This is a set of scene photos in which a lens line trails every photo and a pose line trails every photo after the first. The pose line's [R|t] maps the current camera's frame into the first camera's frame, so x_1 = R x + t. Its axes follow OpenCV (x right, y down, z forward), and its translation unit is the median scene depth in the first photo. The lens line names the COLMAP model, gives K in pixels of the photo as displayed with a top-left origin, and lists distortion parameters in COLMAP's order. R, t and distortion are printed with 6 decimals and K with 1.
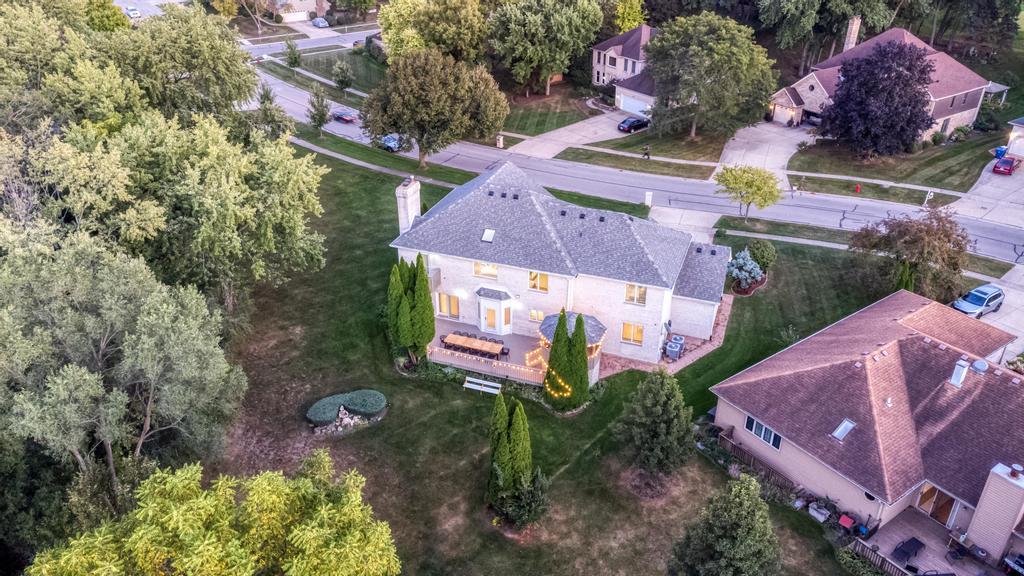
lens RADIAL K [[762.4, 0, 512.2], [0, 762.4, 290.1], [0, 0, 1]] dist [0.023442, 0.052323]
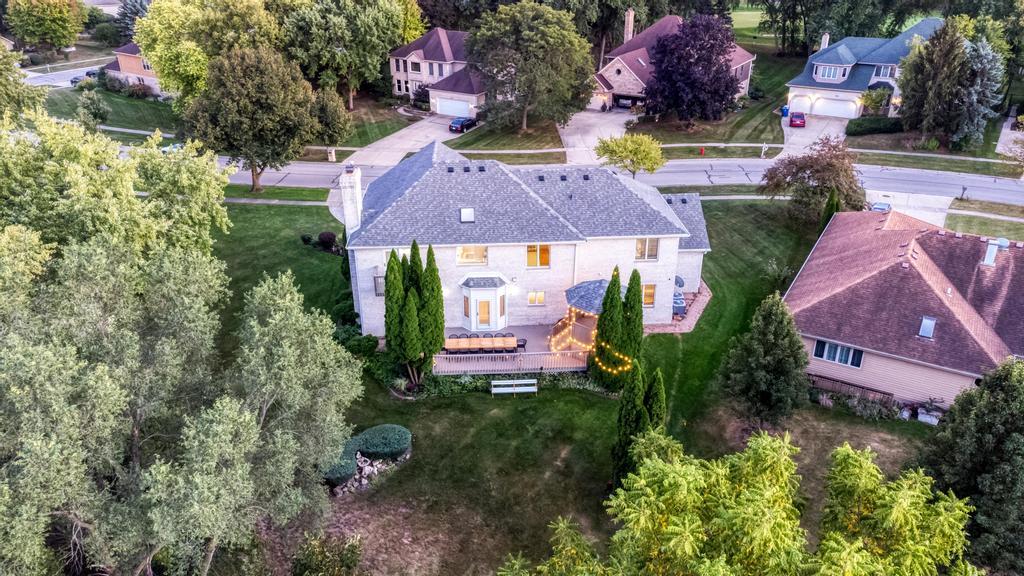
lens RADIAL K [[762.4, 0, 510.3], [0, 762.4, 286.1], [0, 0, 1]] dist [0.023442, 0.052323]
pose [[0.914374, -0.178097, 0.363595, -0.302195], [0.202902, 0.978712, -0.030866, 0.040177], [-0.350358, 0.101997, 0.931046, 0.201796]]
